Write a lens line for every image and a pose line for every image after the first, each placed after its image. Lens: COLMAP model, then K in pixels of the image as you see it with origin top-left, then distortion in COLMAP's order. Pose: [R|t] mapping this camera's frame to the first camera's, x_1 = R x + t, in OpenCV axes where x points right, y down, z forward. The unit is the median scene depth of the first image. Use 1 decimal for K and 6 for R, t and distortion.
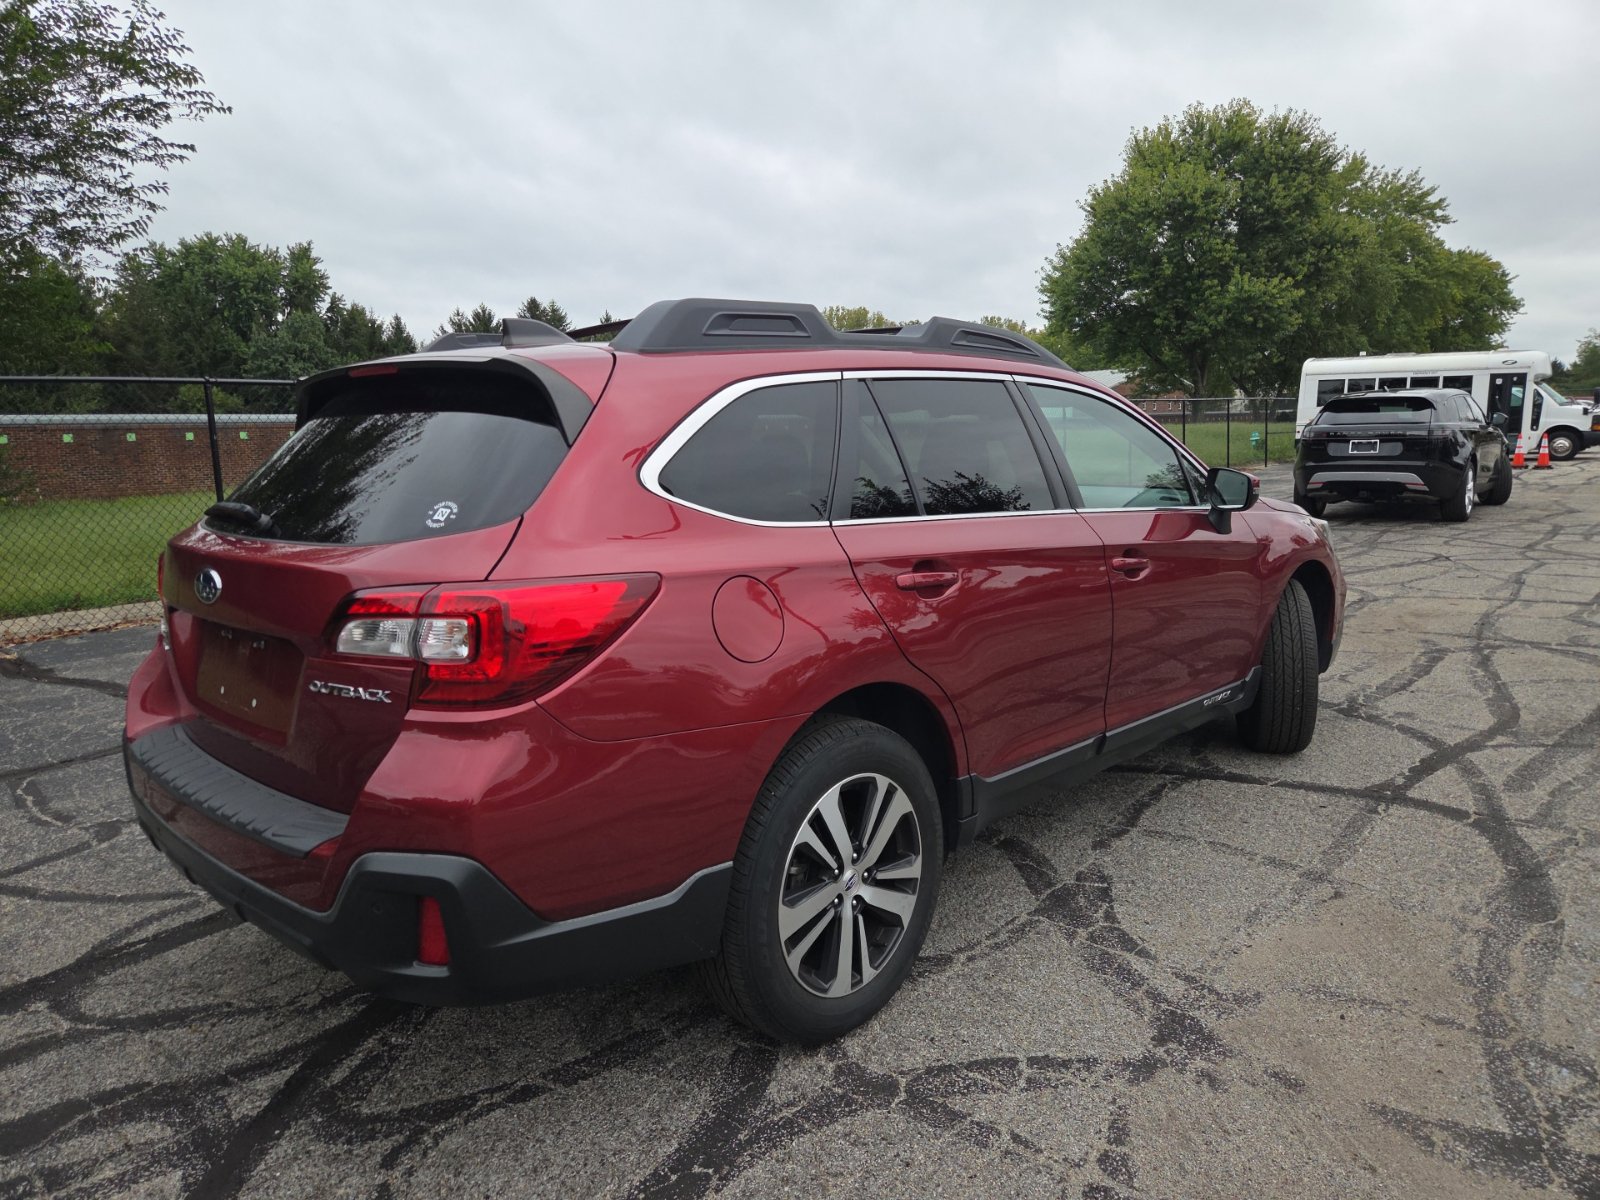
lens RADIAL K [[1054.3, 0, 796.4], [0, 1054.3, 616.5], [0, 0, 1]] dist [0.073674, -0.058307]
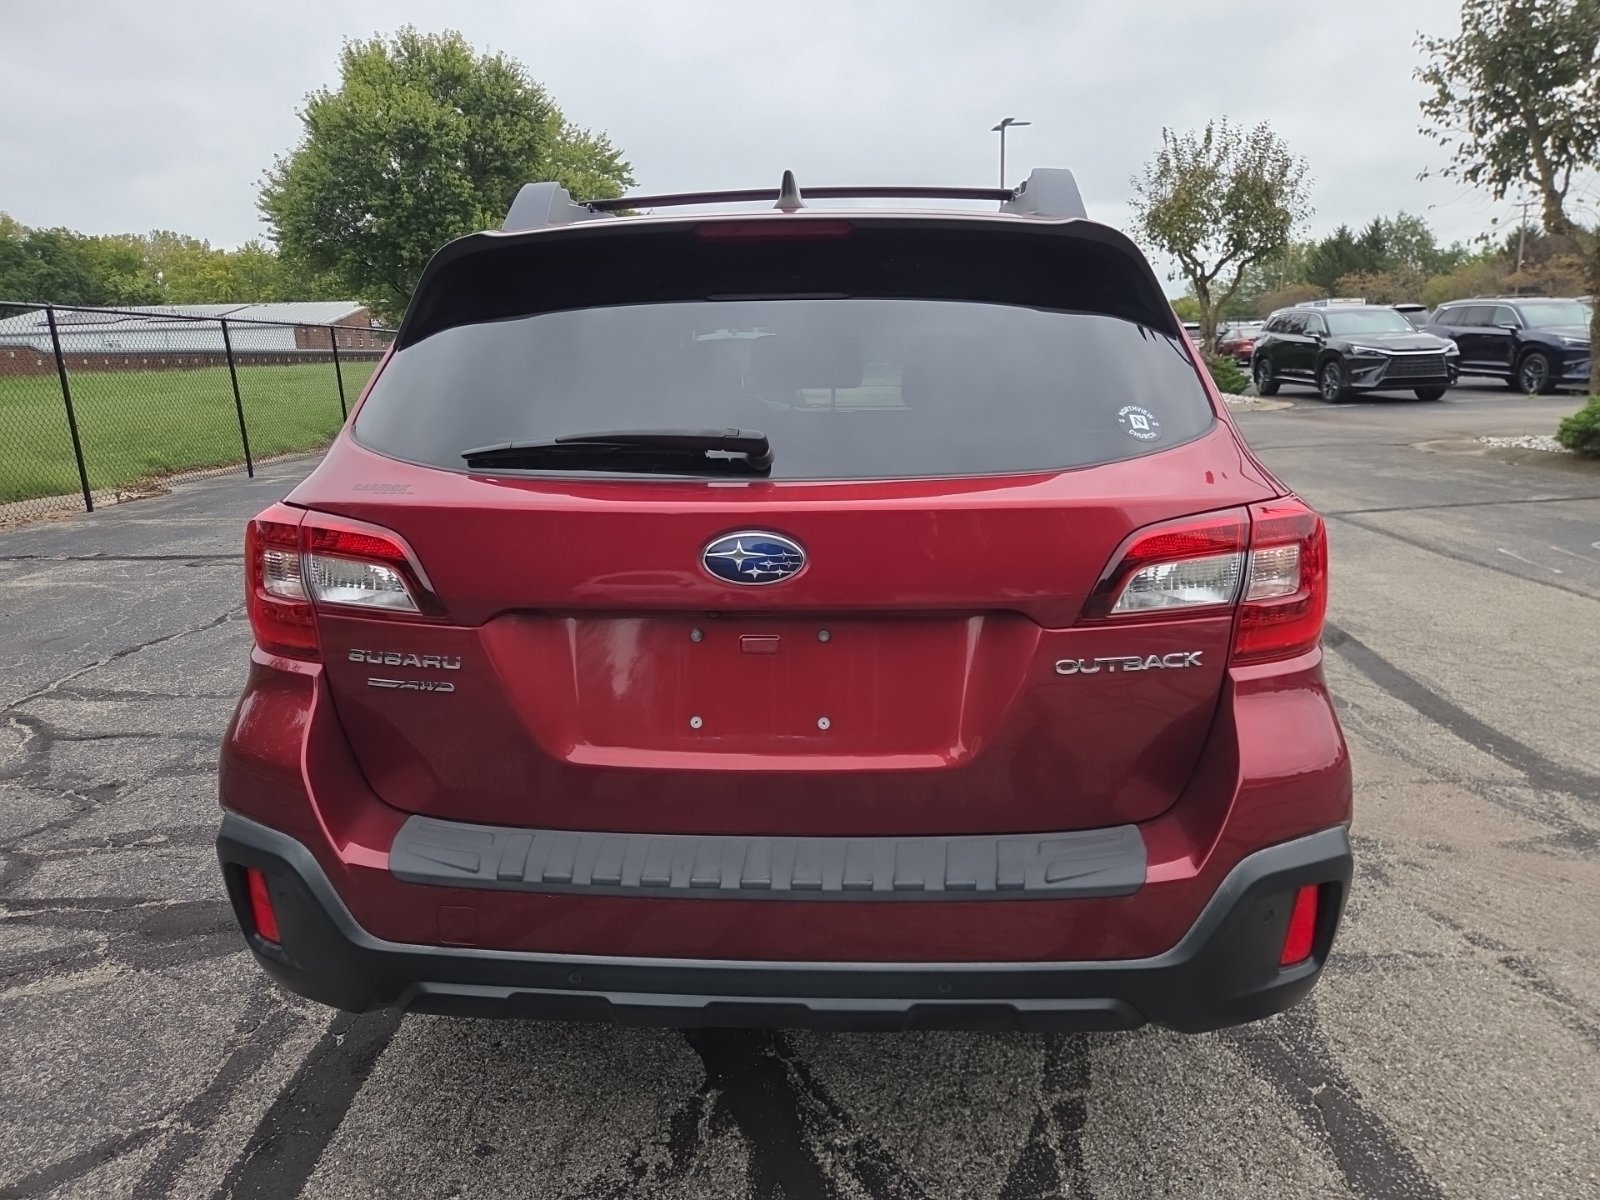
lens RADIAL K [[1058.1, 0, 803.4], [0, 1058.1, 622.7], [0, 0, 1]] dist [0.035405, 0.000274]
pose [[0.767984, -0.147423, 0.623271, -0.038126], [0.109500, 0.989043, 0.099014, -0.002051], [-0.631039, -0.007793, 0.775712, 0.020522]]
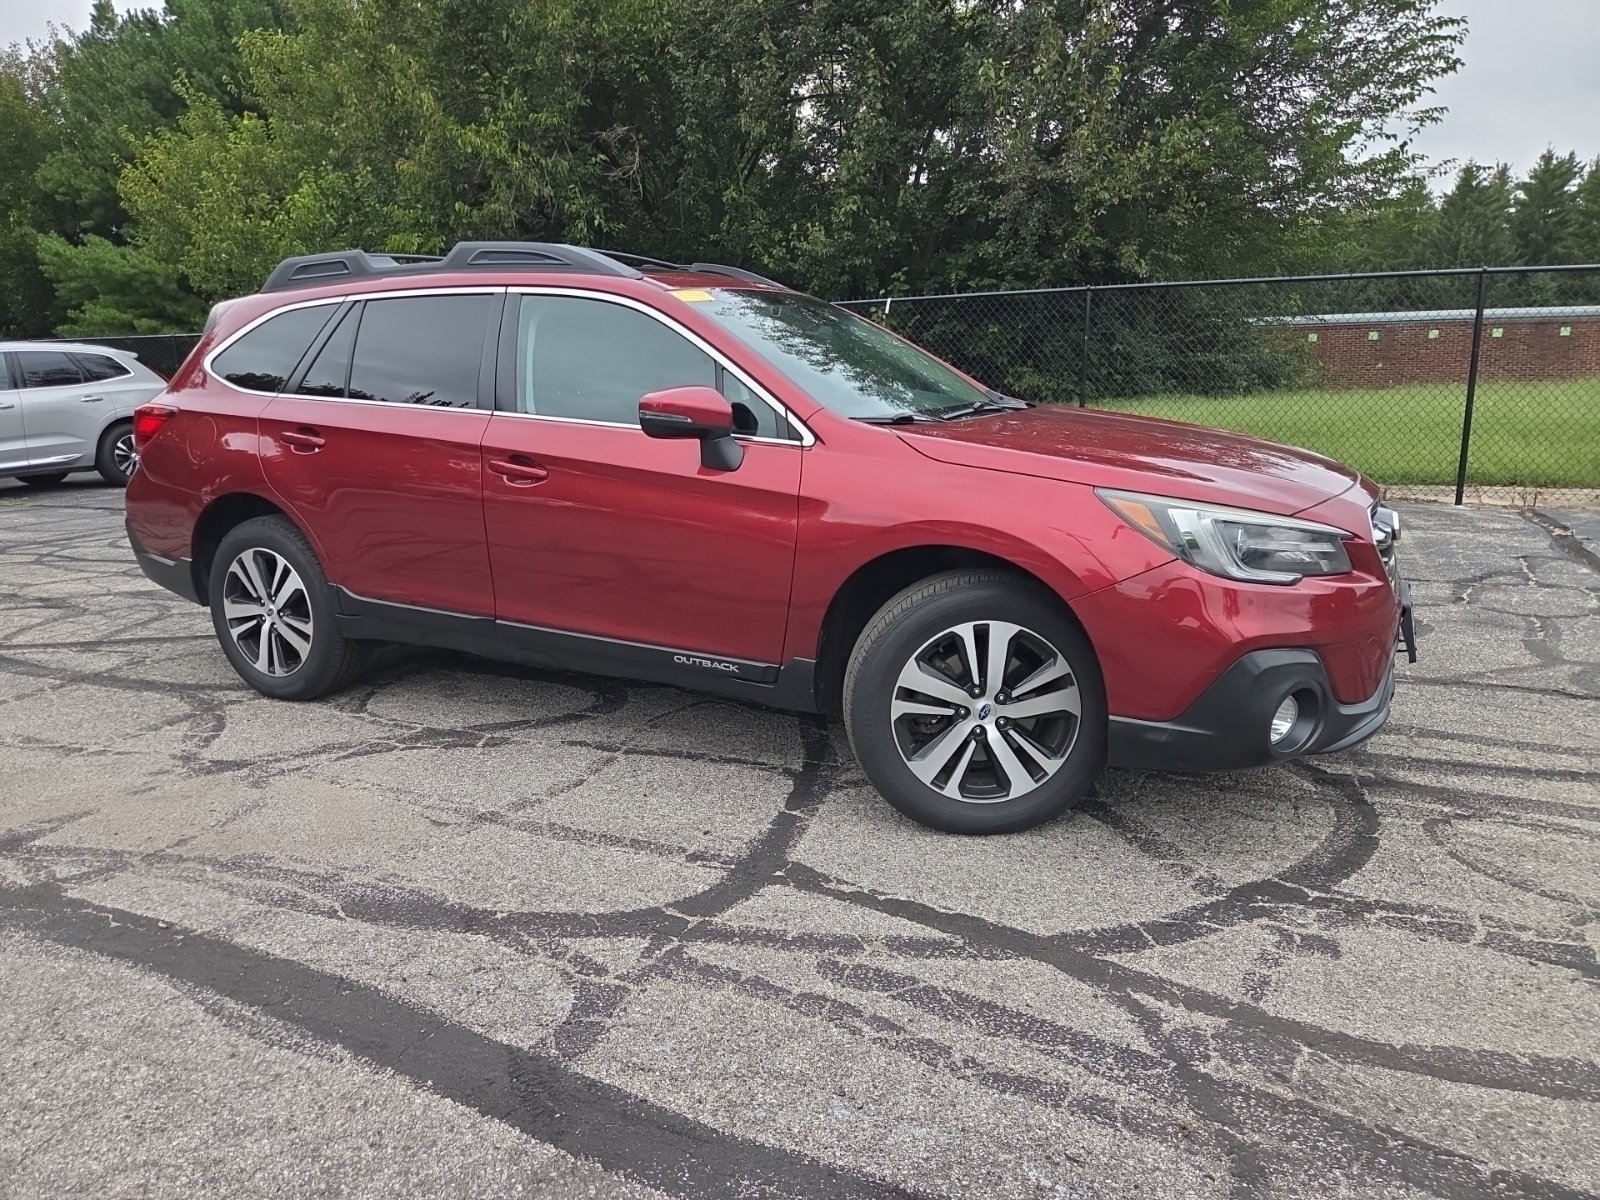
lens RADIAL K [[1054.3, 0, 796.4], [0, 1054.3, 616.5], [0, 0, 1]] dist [0.073674, -0.058307]
pose [[0.277413, 0.245715, -0.928798, 0.085408], [-0.156997, 0.965341, 0.208491, -0.010442], [0.947837, 0.087980, 0.306374, 0.058461]]
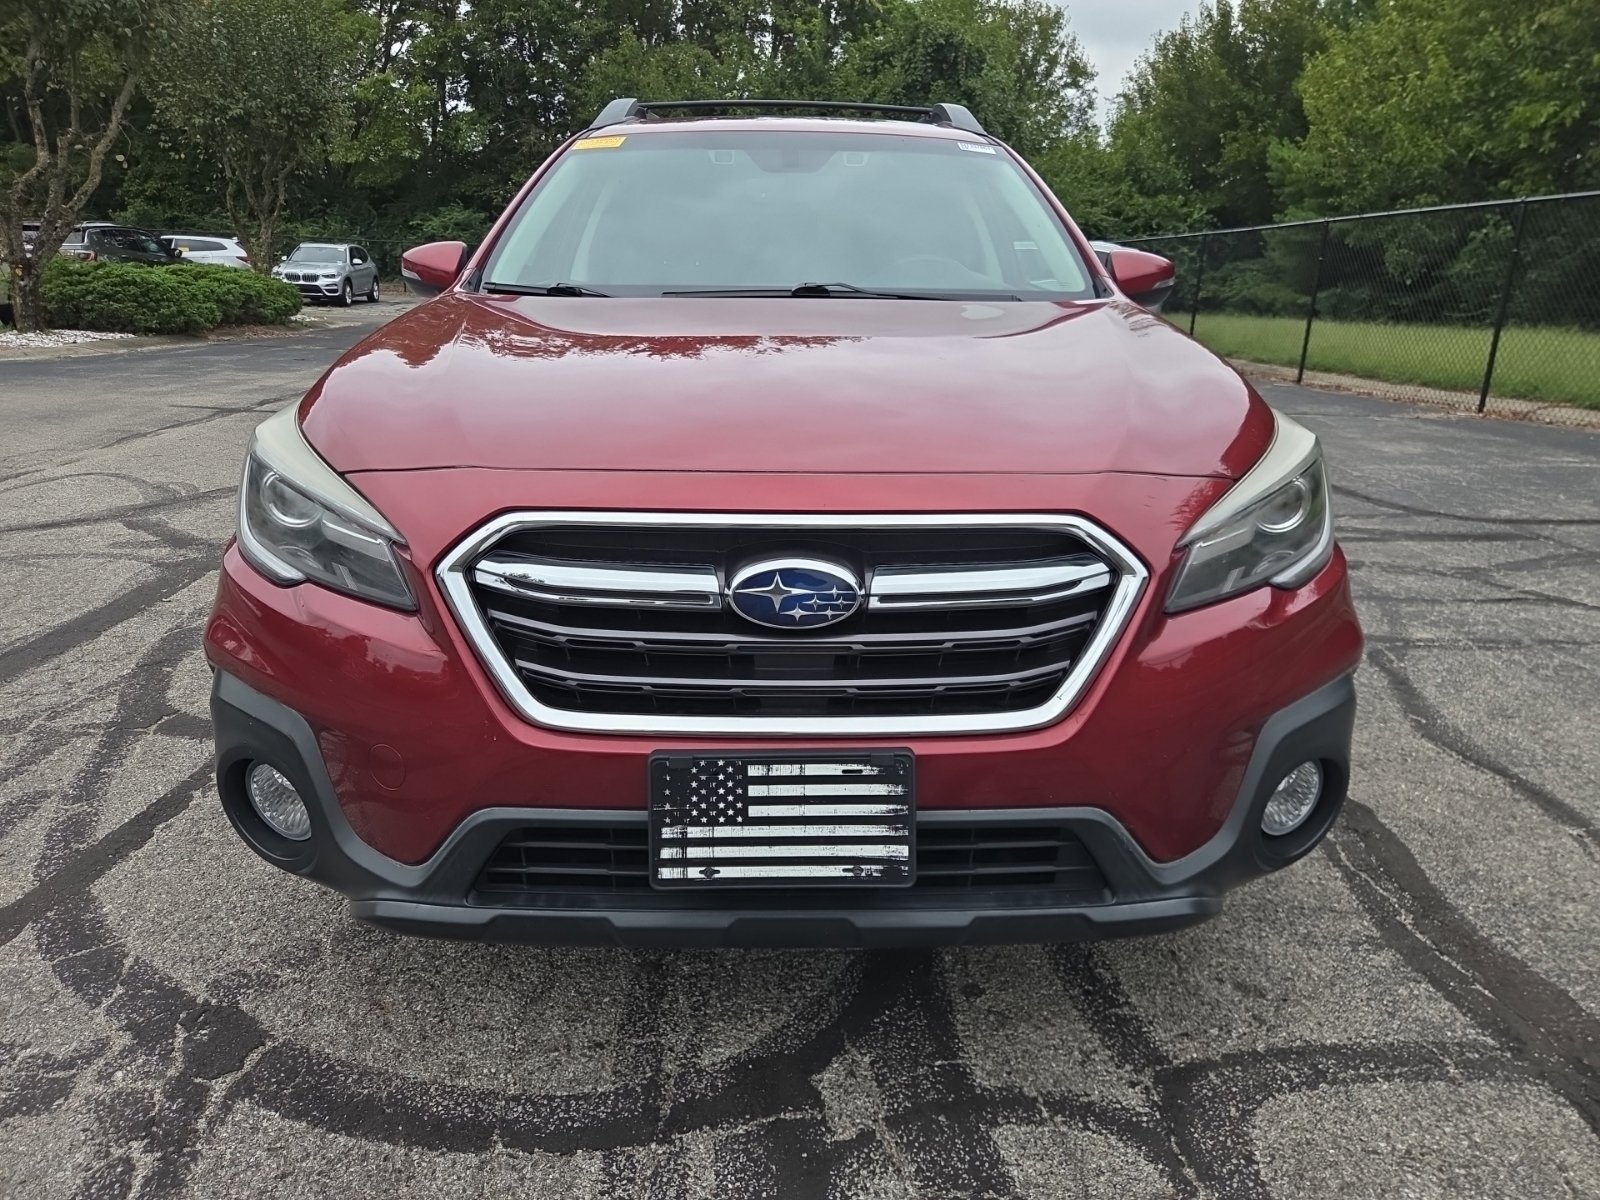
lens RADIAL K [[1077.2, 0, 833.4], [0, 1077.2, 604.0], [0, 0, 1]] dist [0.046266, -0.029471]
pose [[-0.701763, 0.226165, -0.675558, 0.055369], [-0.115990, 0.899345, 0.421575, -0.018405], [0.702905, 0.374204, -0.604894, 0.121889]]
